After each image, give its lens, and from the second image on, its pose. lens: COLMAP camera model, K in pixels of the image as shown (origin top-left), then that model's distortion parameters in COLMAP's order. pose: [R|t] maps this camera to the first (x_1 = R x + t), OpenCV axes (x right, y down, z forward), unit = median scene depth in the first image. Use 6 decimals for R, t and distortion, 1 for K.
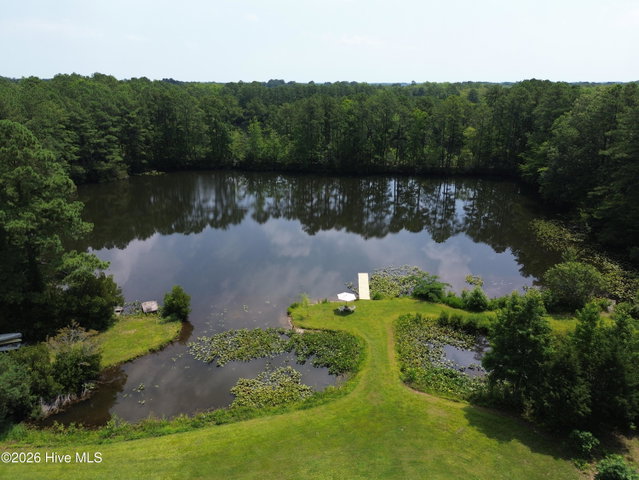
lens RADIAL K [[453.6, 0, 317.5], [0, 453.6, 244.2], [0, 0, 1]] dist [0.062186, -0.052995]
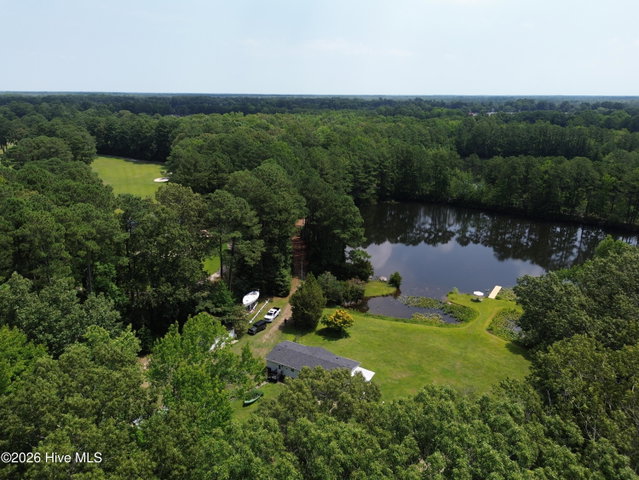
lens RADIAL K [[453.6, 0, 318.8], [0, 453.6, 238.6], [0, 0, 1]] dist [0.062186, -0.052995]
pose [[0.877314, 0.150731, -0.455631, 0.121547], [-0.166123, 0.986085, 0.006346, -0.005713], [0.450248, 0.070123, 0.890146, -0.409851]]
